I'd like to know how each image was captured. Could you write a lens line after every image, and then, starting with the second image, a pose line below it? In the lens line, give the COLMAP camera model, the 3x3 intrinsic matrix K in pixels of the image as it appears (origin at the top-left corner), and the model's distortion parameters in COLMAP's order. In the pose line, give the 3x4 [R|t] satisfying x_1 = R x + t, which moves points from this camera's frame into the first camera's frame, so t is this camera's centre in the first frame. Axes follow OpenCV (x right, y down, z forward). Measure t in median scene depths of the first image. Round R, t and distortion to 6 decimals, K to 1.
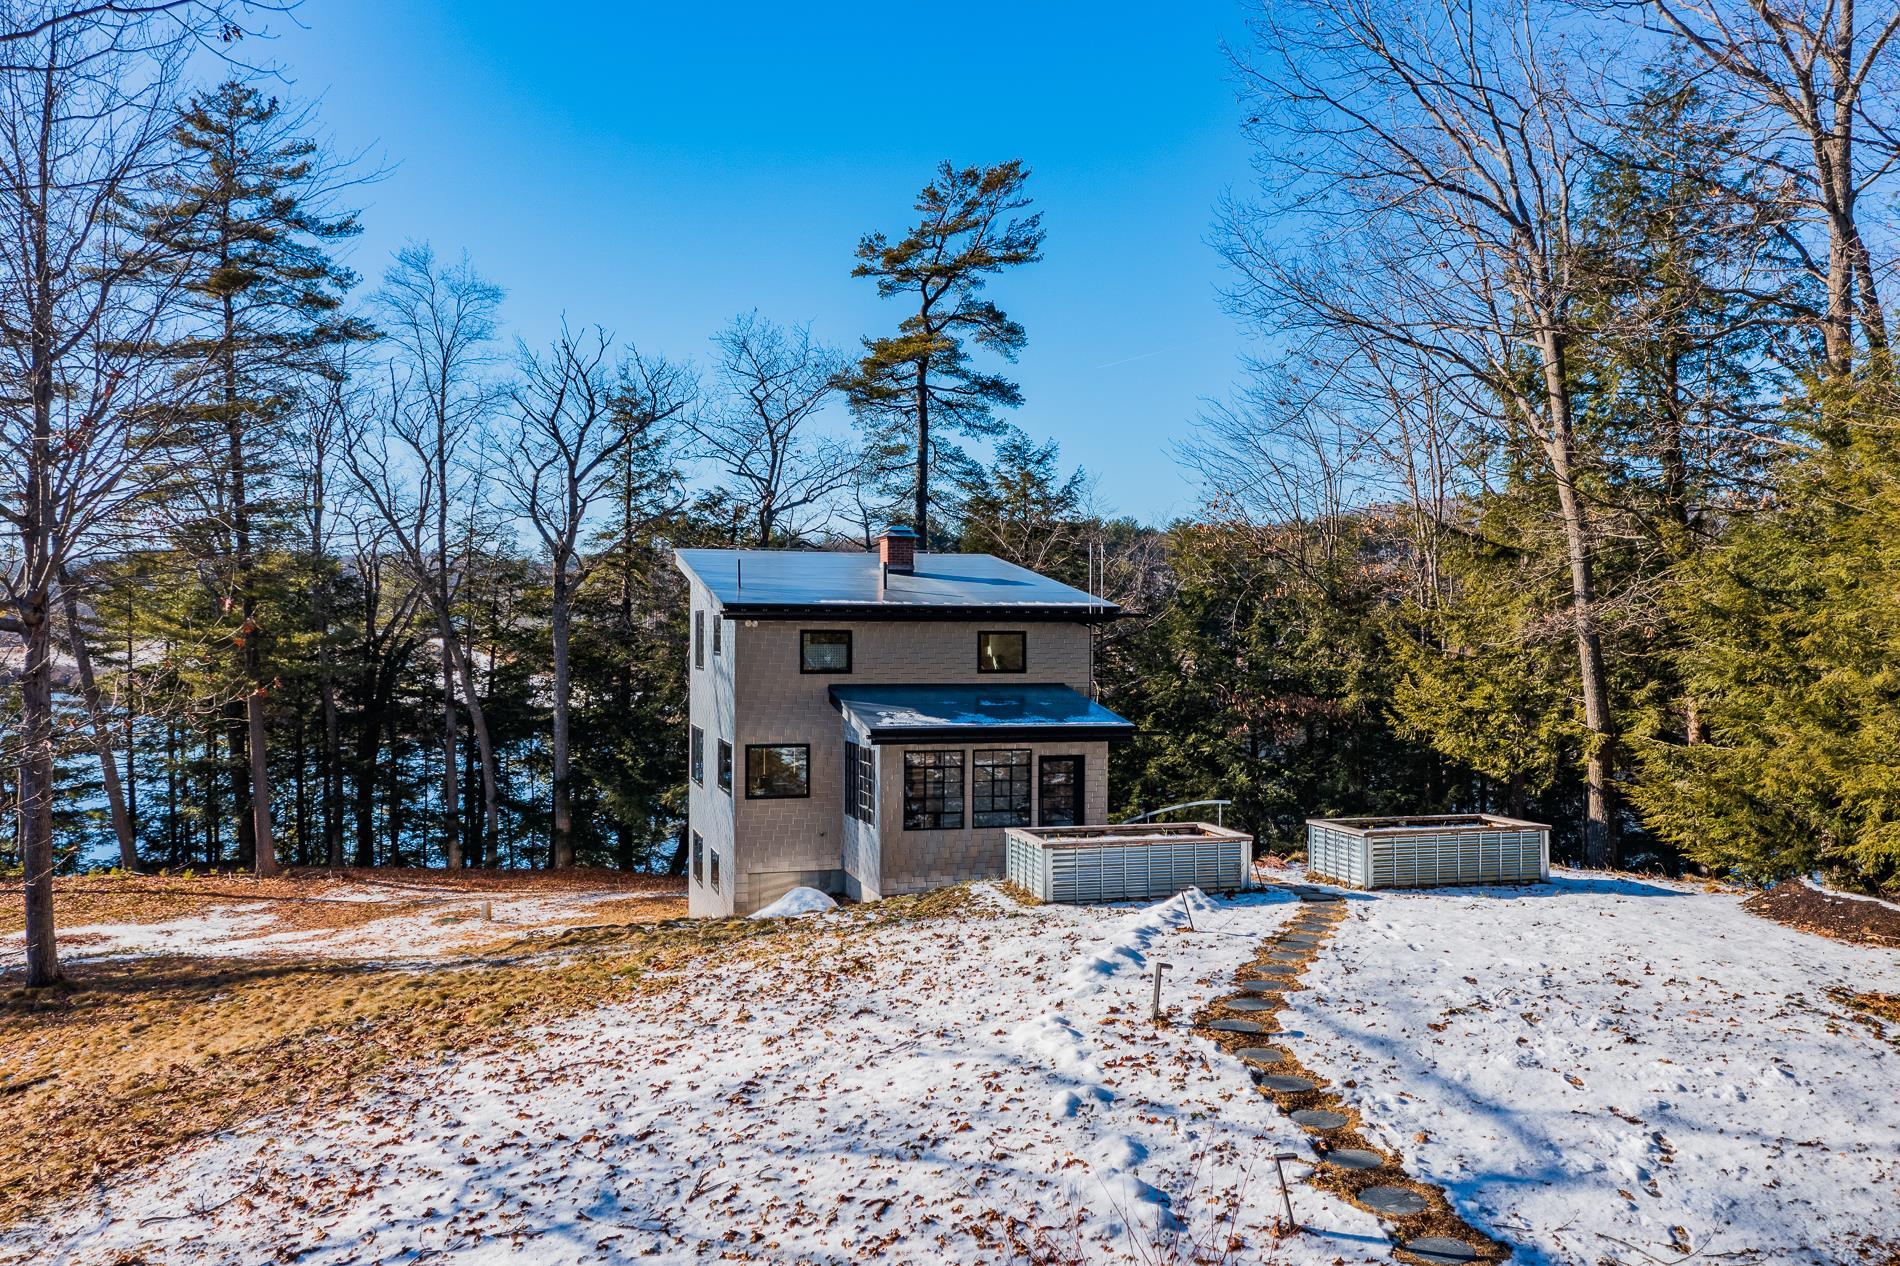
lens RADIAL K [[1498.3, 0, 941.2], [0, 1498.3, 636.2], [0, 0, 1]] dist [0.018314, 0.004789]
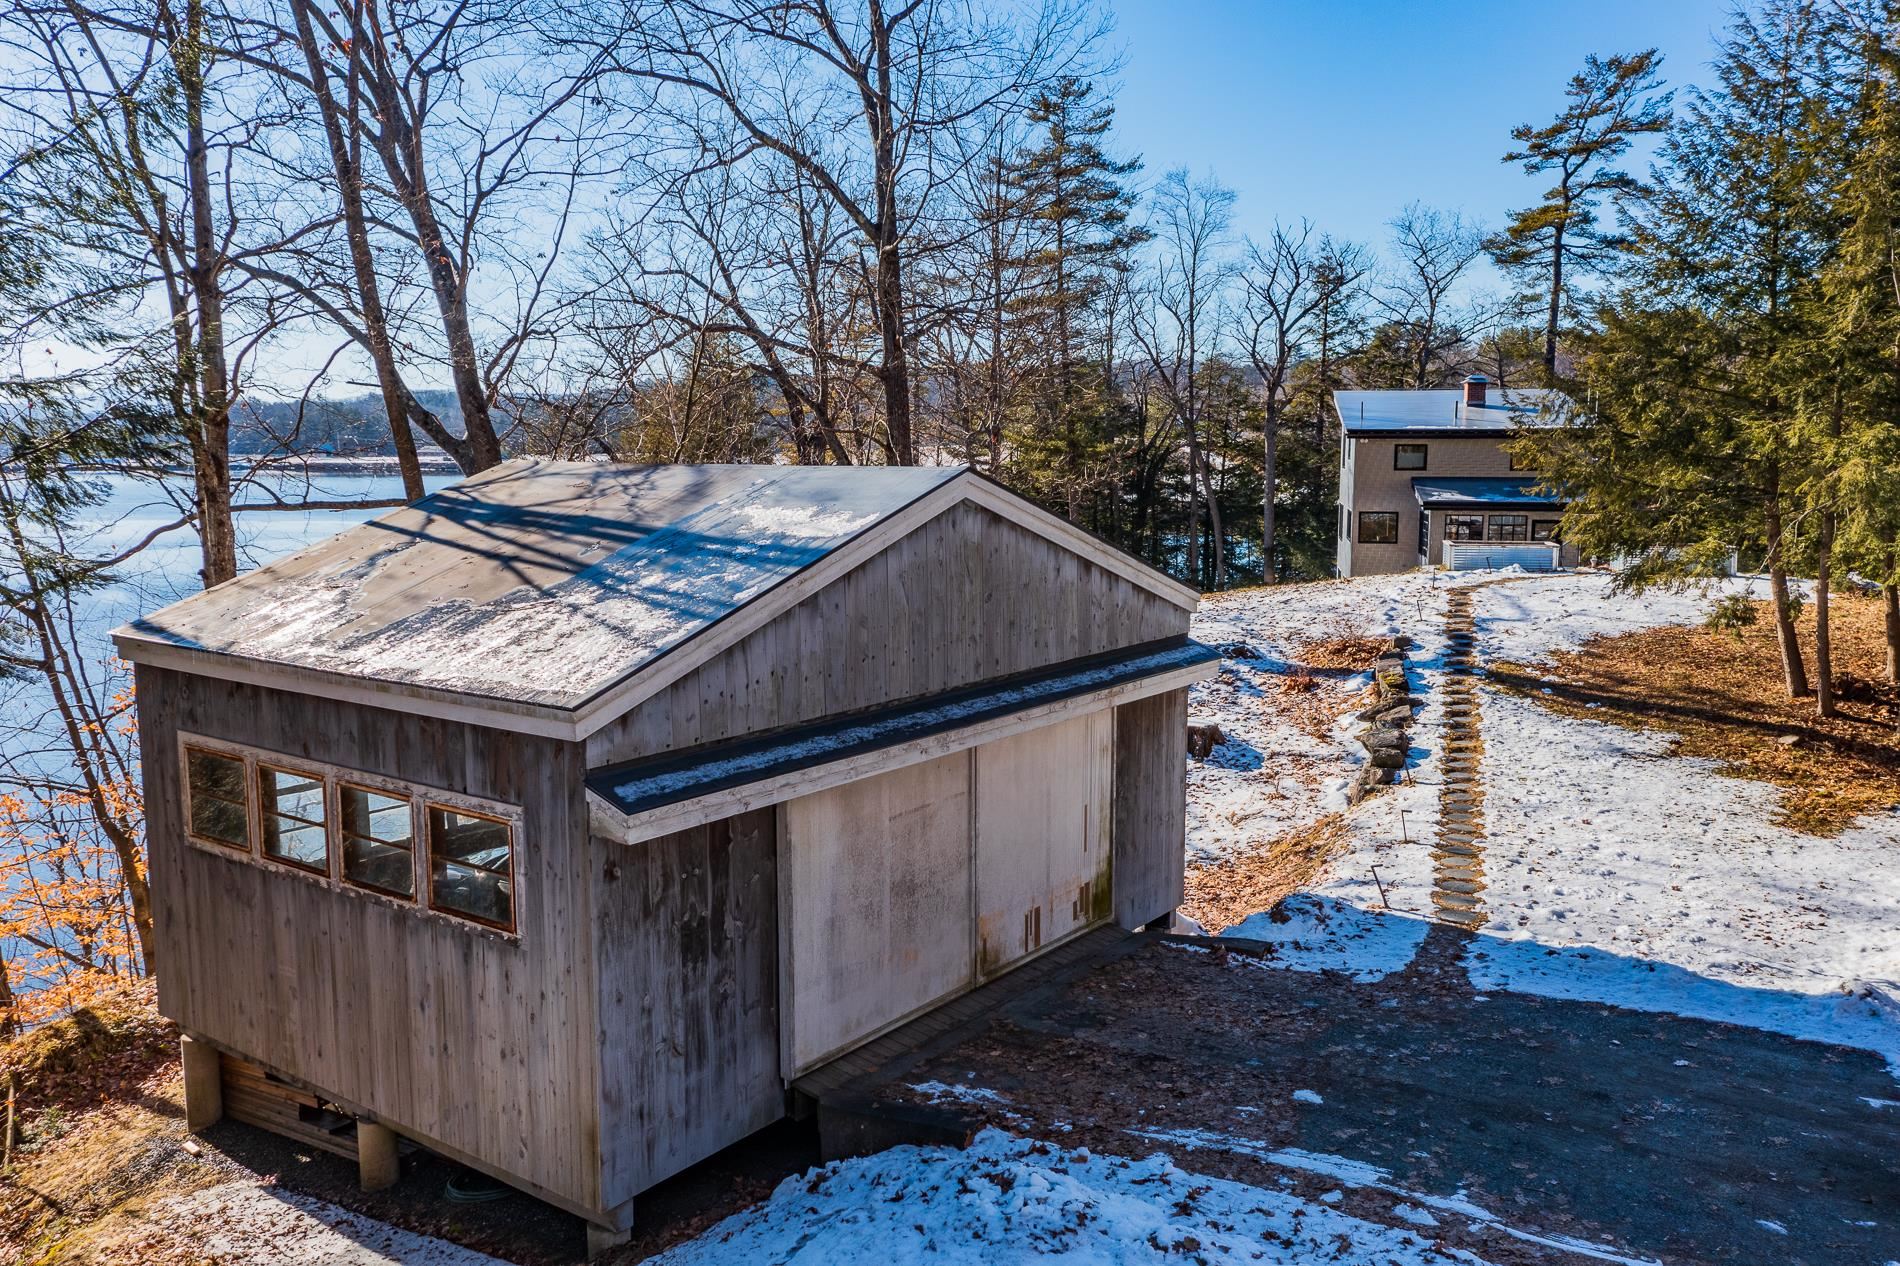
lens RADIAL K [[1498.3, 0, 950.0], [0, 1498.3, 638.3], [0, 0, 1]] dist [0.018314, 0.004789]
pose [[0.888823, 0.057053, -0.454686, 0.140650], [0.003077, 0.991454, 0.130421, -0.005488], [0.458241, -0.117320, 0.881051, -0.433710]]
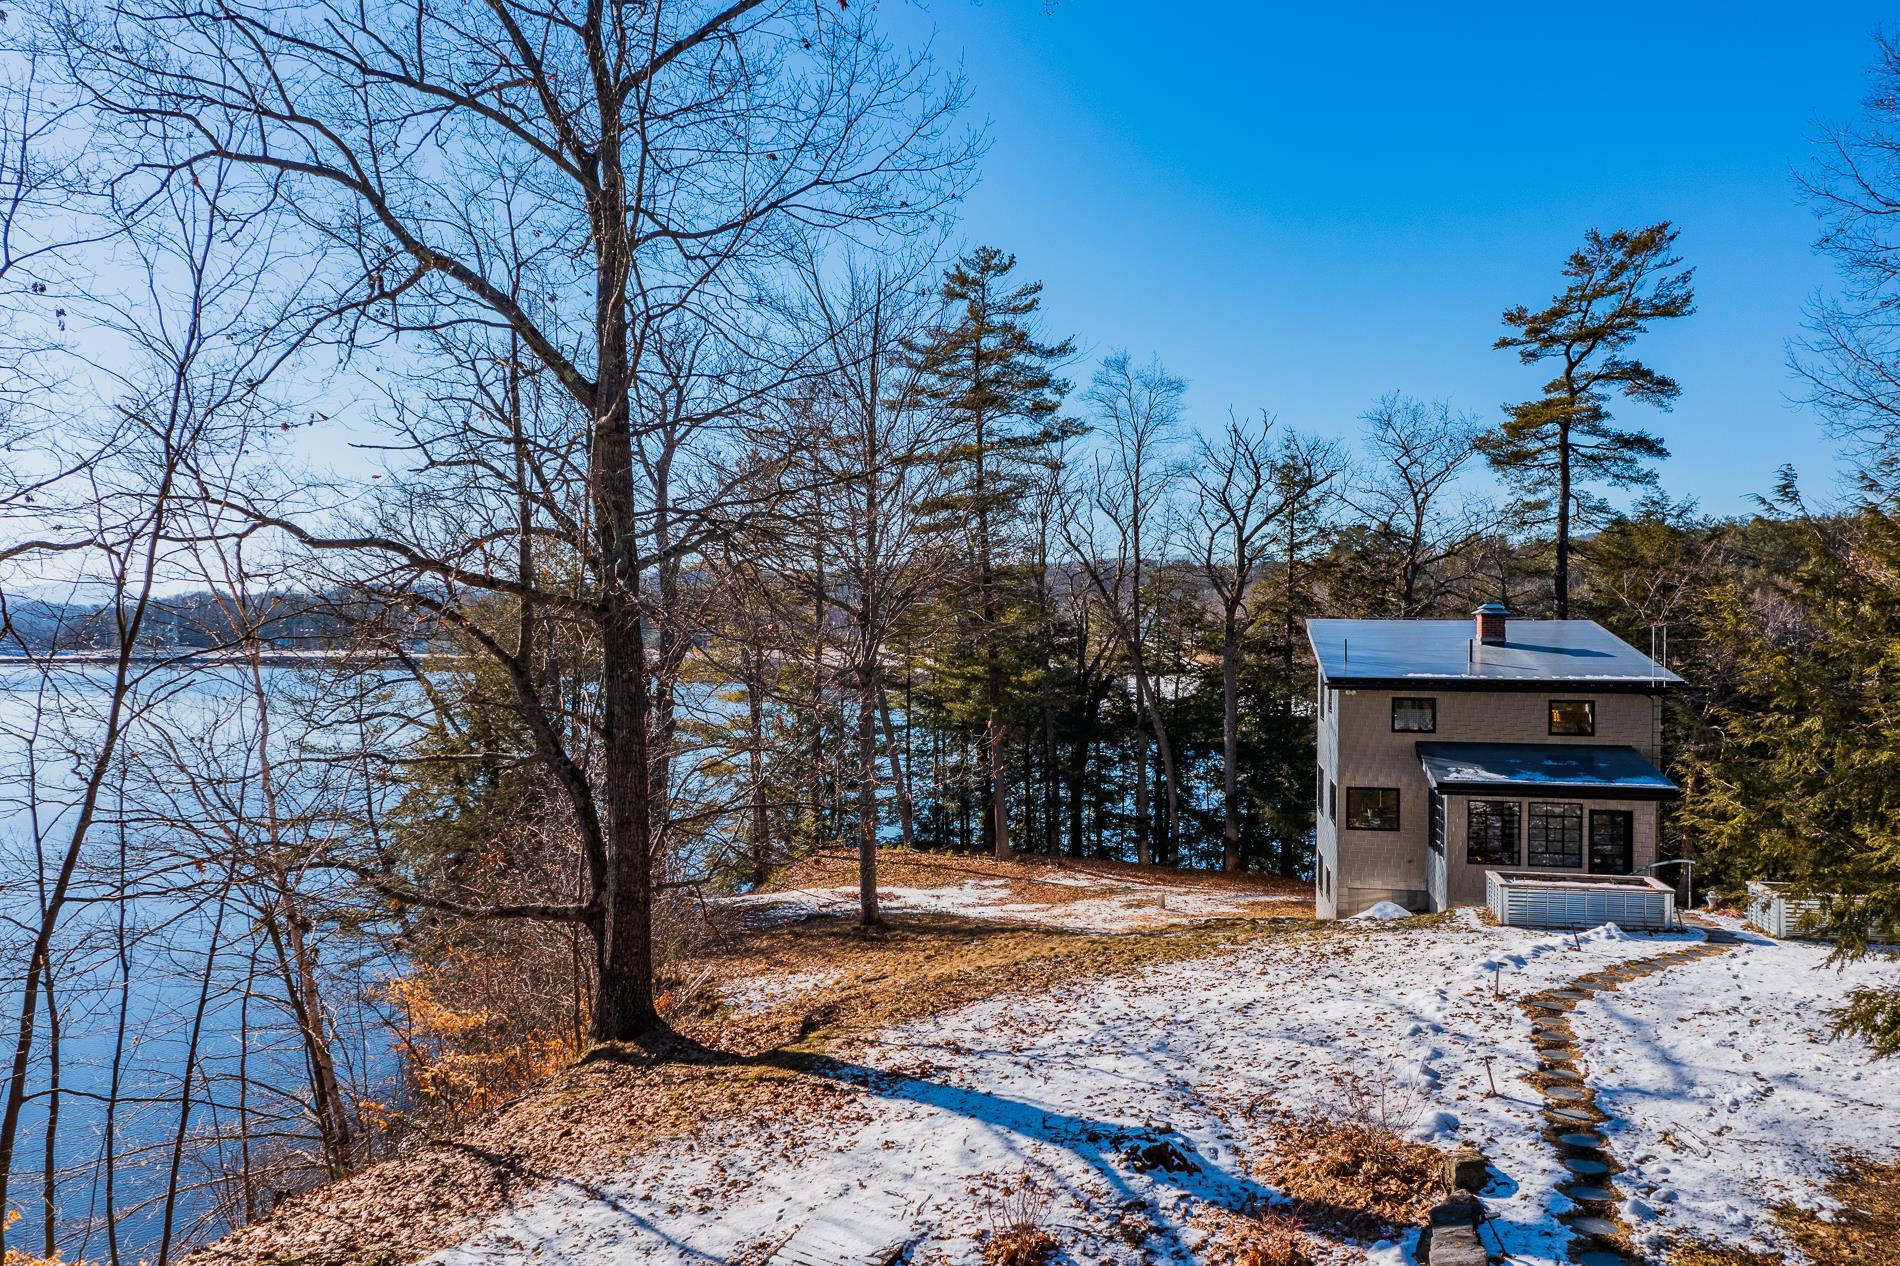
lens RADIAL K [[1498.3, 0, 950.6], [0, 1498.3, 636.6], [0, 0, 1]] dist [0.018314, 0.004789]
pose [[0.897726, 0.004444, -0.440532, 0.074188], [-0.004819, 0.999988, 0.000267, -0.030993], [0.440528, 0.001883, 0.897737, -0.169394]]
